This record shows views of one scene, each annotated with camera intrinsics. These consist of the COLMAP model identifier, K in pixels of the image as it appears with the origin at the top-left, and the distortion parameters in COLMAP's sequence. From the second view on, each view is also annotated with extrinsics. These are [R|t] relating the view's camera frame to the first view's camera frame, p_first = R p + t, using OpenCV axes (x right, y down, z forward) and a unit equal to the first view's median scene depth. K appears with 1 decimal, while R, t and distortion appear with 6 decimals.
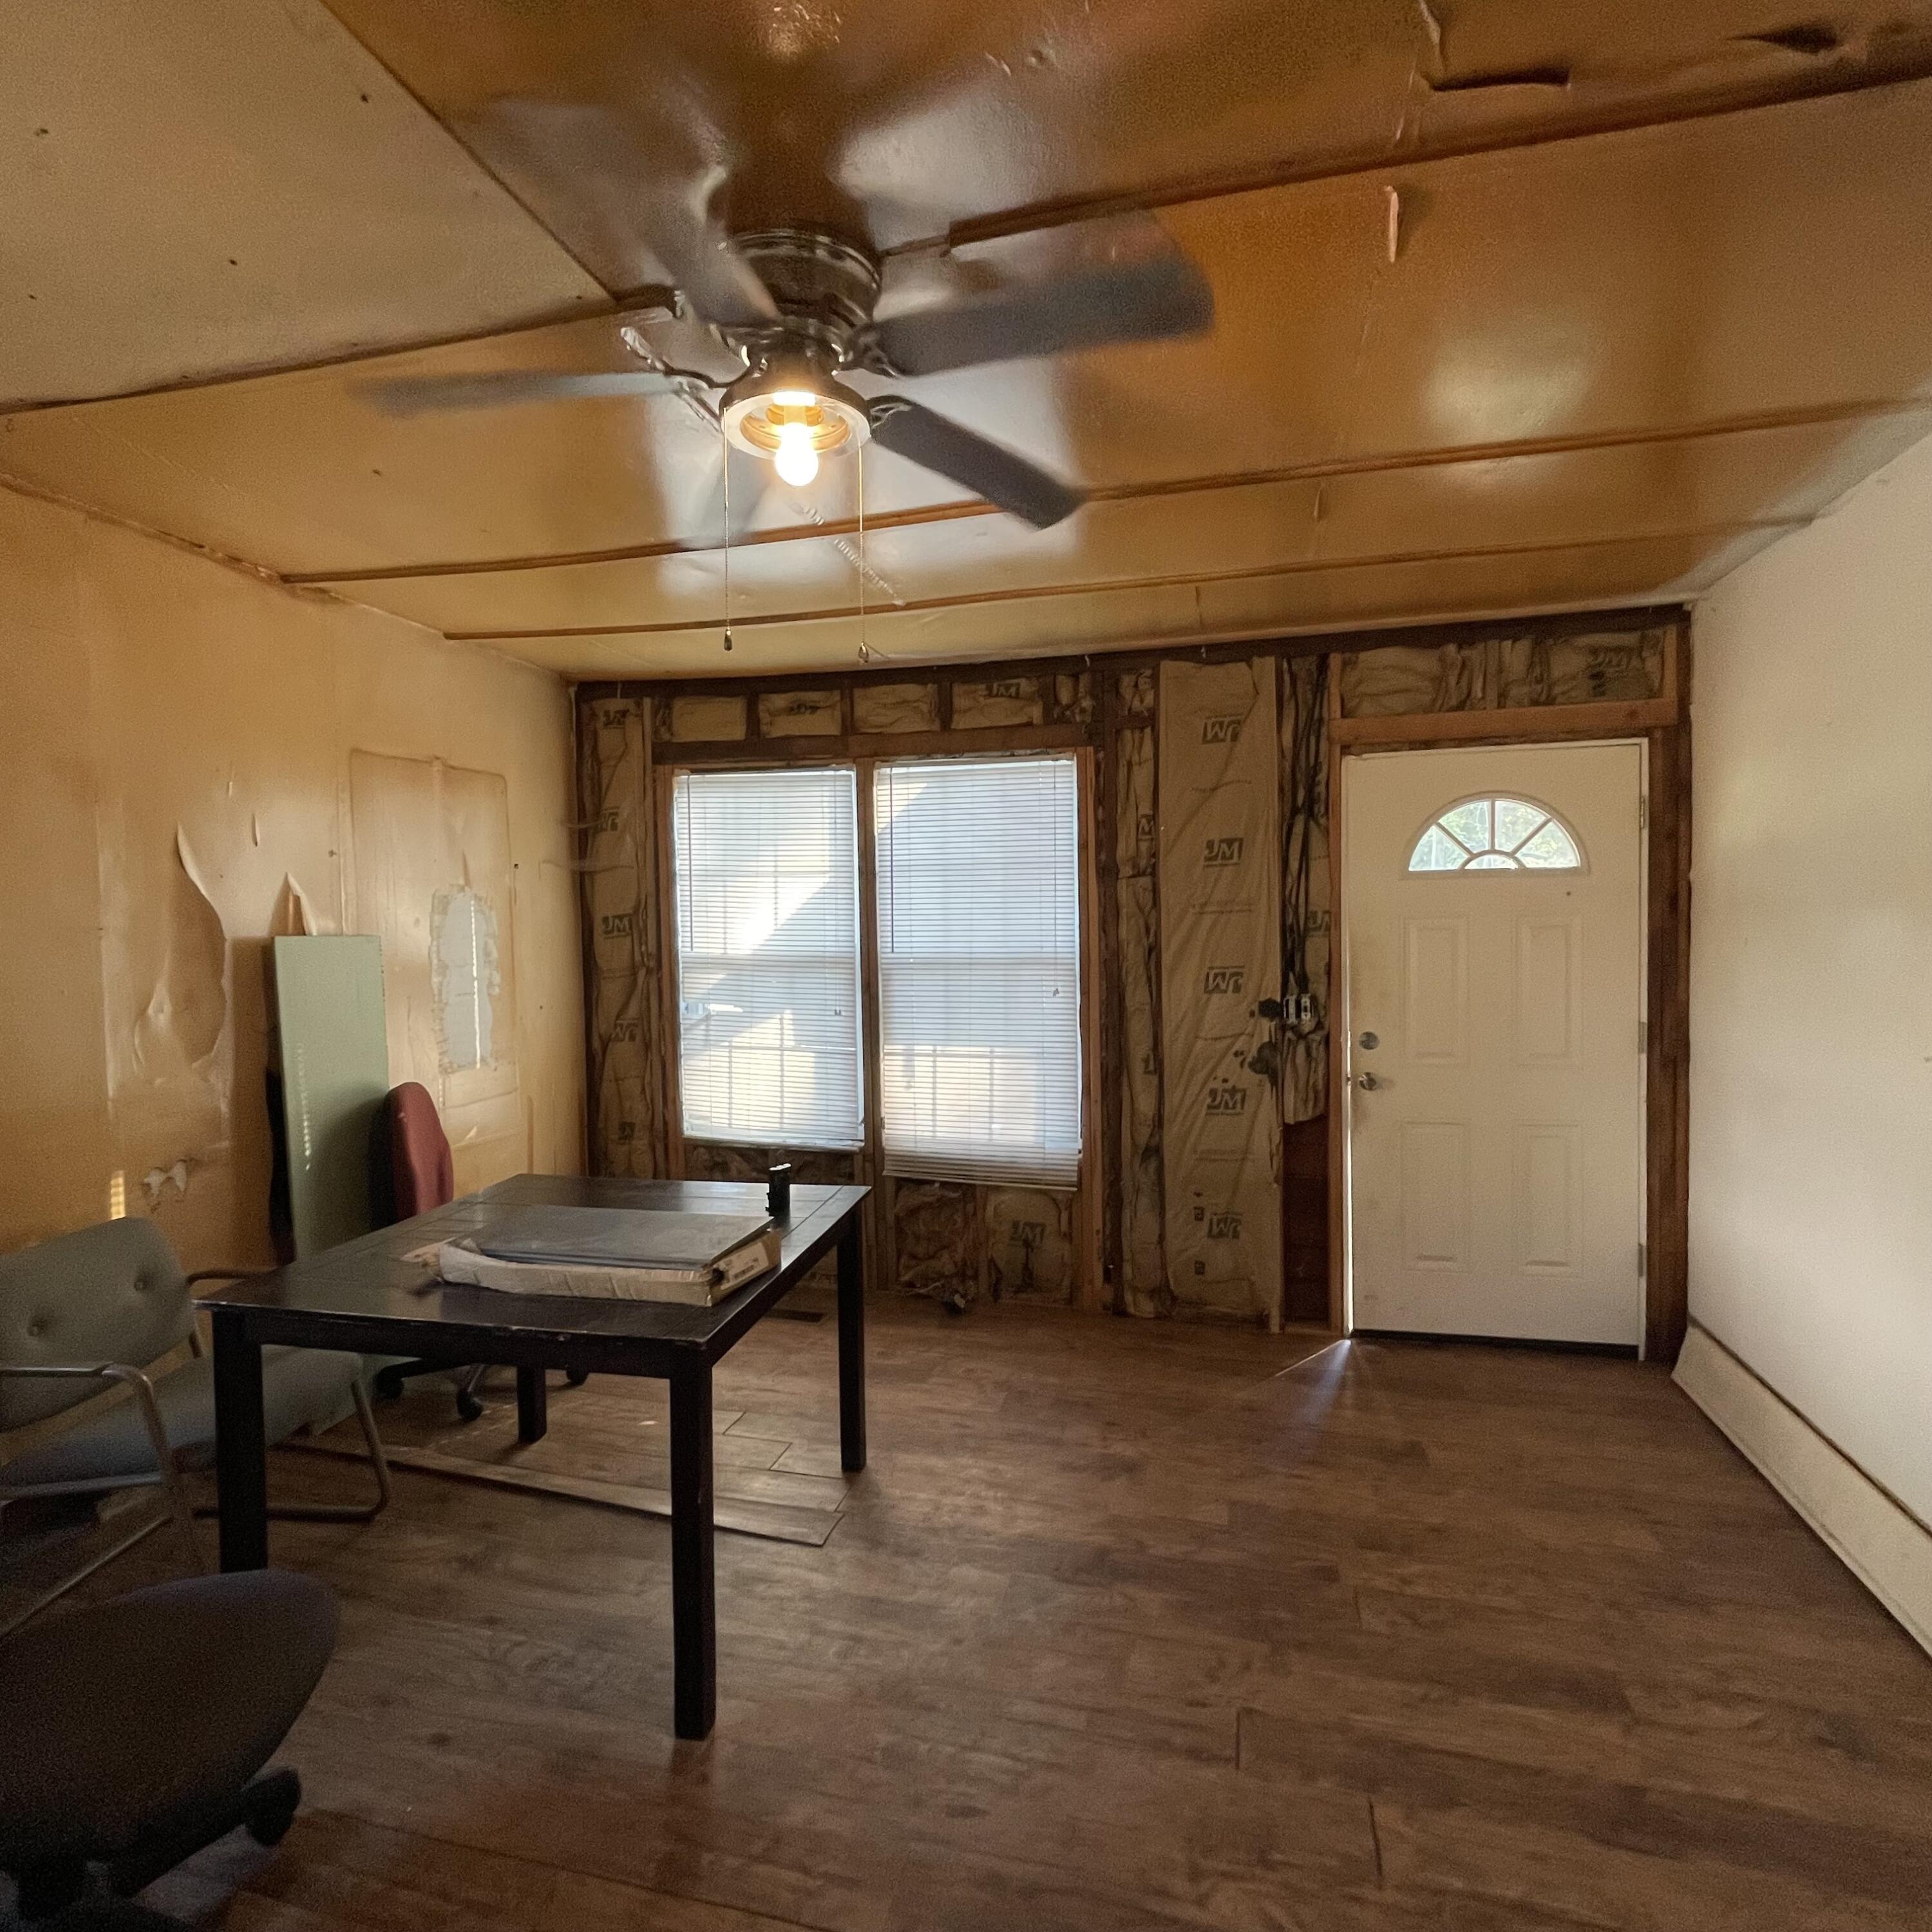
lens RADIAL K [[1043.3, 0, 980.3], [0, 1043.3, 961.3], [0, 0, 1]] dist [-0.004407, 0.003474]
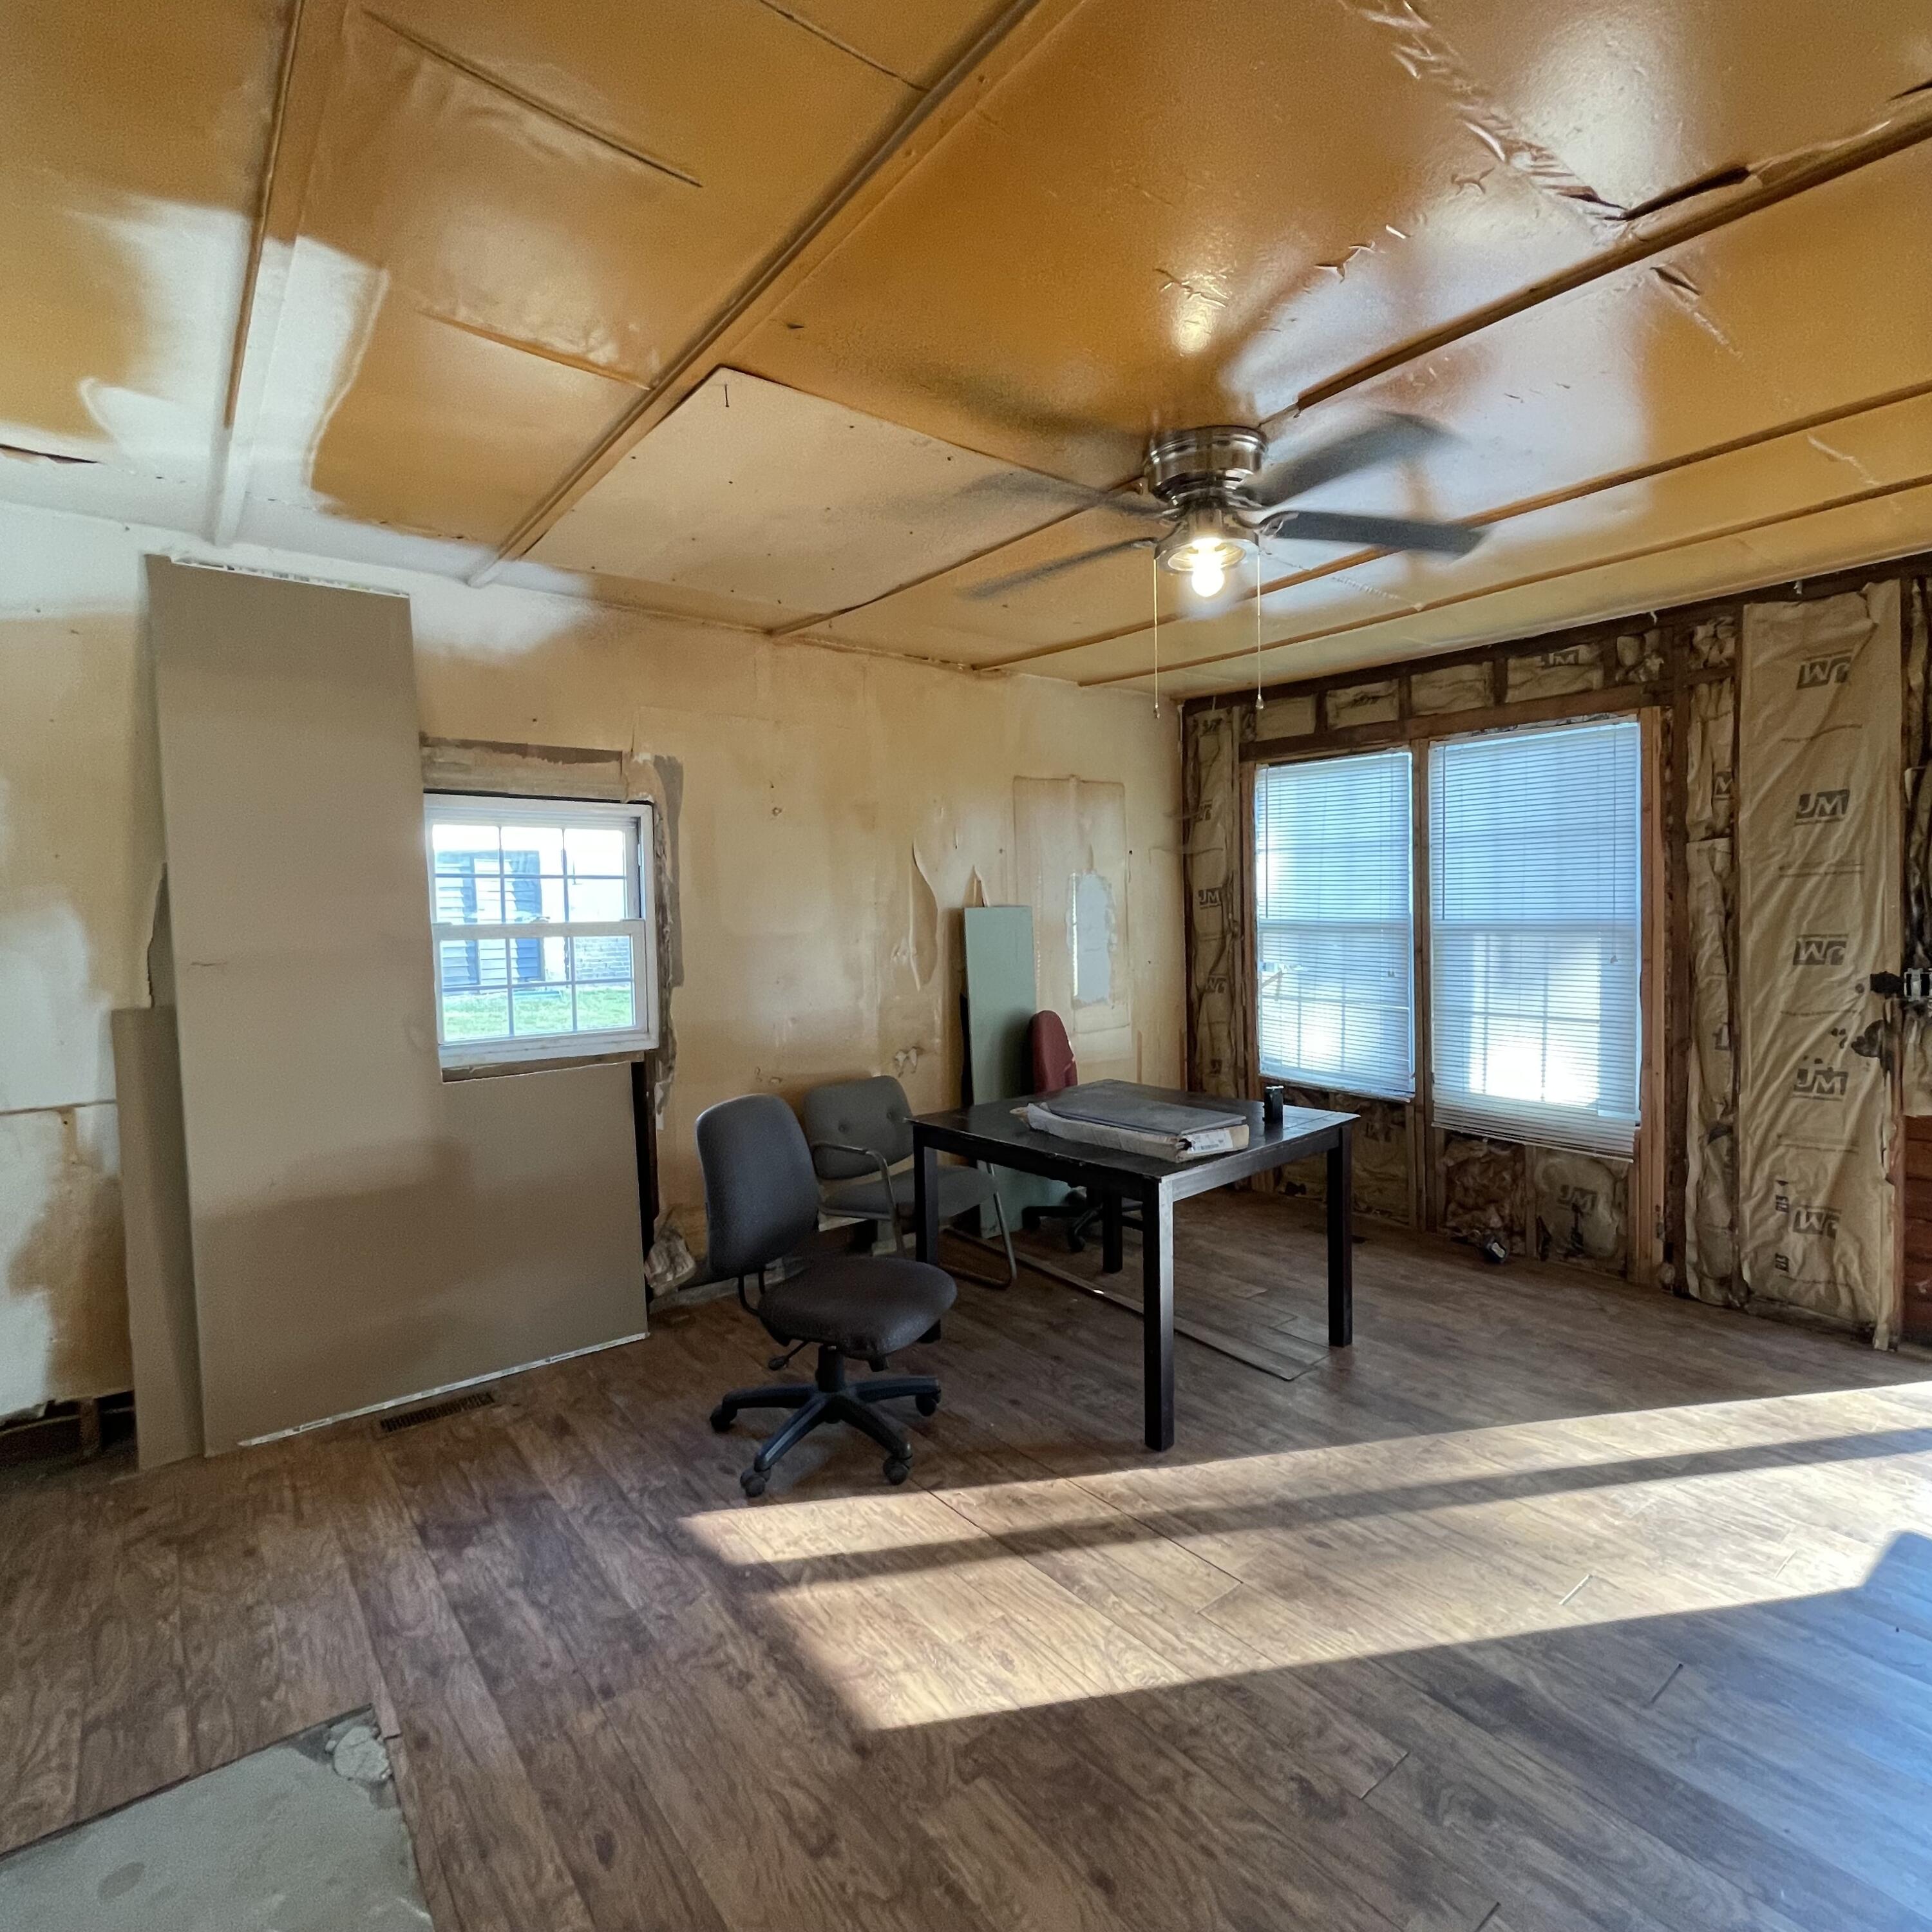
lens RADIAL K [[1043.3, 0, 977.4], [0, 1043.3, 952.7], [0, 0, 1]] dist [-0.004407, 0.003474]
pose [[0.799715, 0.019414, -0.600066, 0.188129], [-0.007932, 0.999731, 0.021772, 0.006523], [0.600327, -0.012651, 0.799654, -0.154191]]
